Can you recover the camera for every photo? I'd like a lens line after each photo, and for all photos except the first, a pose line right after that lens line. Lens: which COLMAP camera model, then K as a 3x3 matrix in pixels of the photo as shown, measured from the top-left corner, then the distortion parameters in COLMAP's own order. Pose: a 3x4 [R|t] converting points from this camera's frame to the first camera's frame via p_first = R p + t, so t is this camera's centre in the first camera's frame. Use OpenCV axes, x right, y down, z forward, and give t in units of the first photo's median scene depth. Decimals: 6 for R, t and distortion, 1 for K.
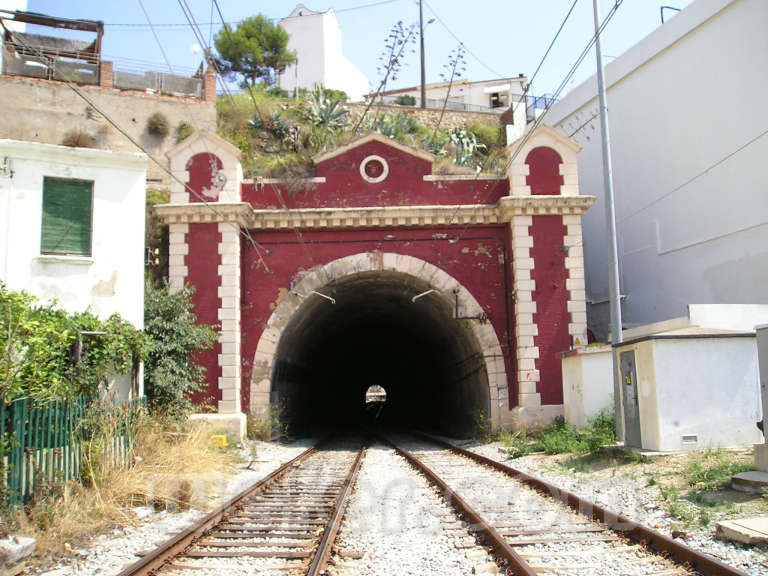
lens RADIAL K [[796.0, 0, 404.1], [0, 796.0, 286.9], [0, 0, 1]] dist [-0.140276, 0.109156]
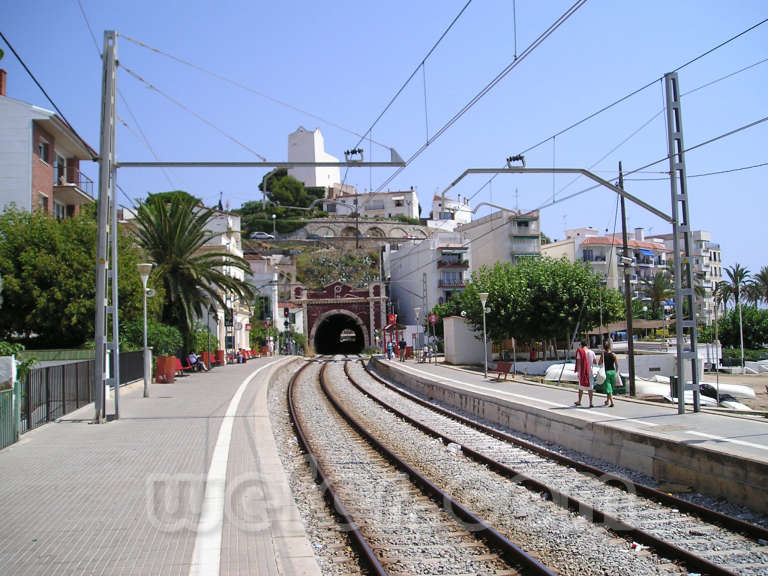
lens RADIAL K [[796.0, 0, 404.1], [0, 796.0, 286.9], [0, 0, 1]] dist [-0.140276, 0.109156]
pose [[0.999499, -0.000916, 0.031650, 0.183778], [-0.001513, 0.997059, 0.076621, -0.494896], [-0.031627, -0.076631, 0.996558, -3.284860]]
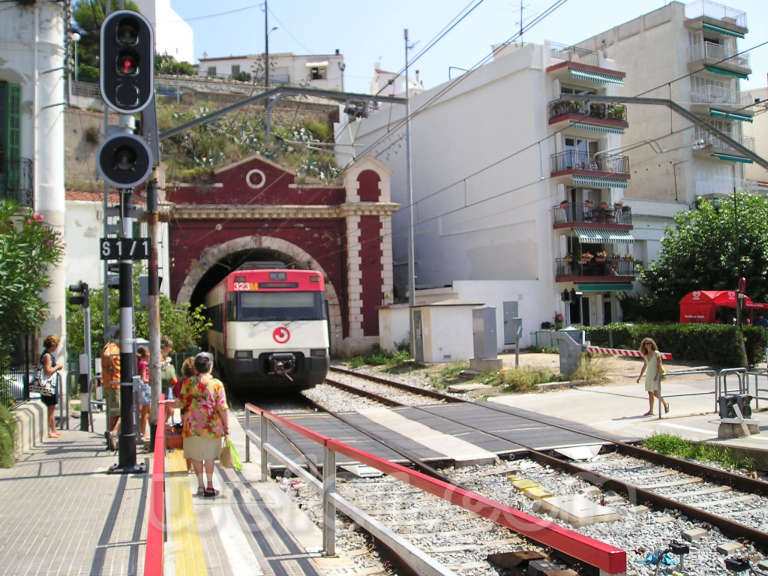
lens RADIAL K [[796.0, 0, 404.1], [0, 796.0, 286.9], [0, 0, 1]] dist [-0.140276, 0.109156]
pose [[0.966684, 0.005986, 0.255904, -0.150436], [-0.030884, 0.995151, 0.093386, -0.096685], [-0.254104, -0.098178, 0.962181, -0.523763]]
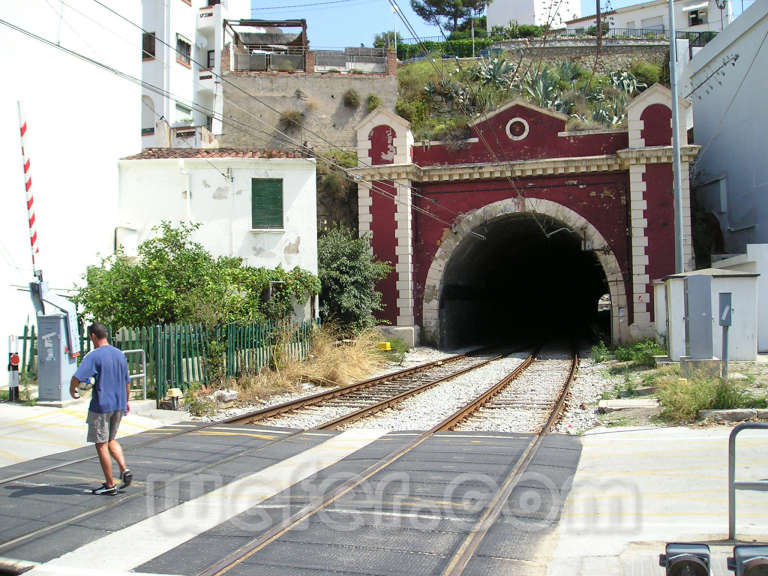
lens RADIAL K [[796.0, 0, 404.1], [0, 796.0, 286.9], [0, 0, 1]] dist [-0.140276, 0.109156]
pose [[0.953807, 0.000507, -0.300418, 0.166098], [0.034321, 0.993268, 0.110642, -0.048662], [0.298452, -0.115841, 0.947369, -0.240692]]
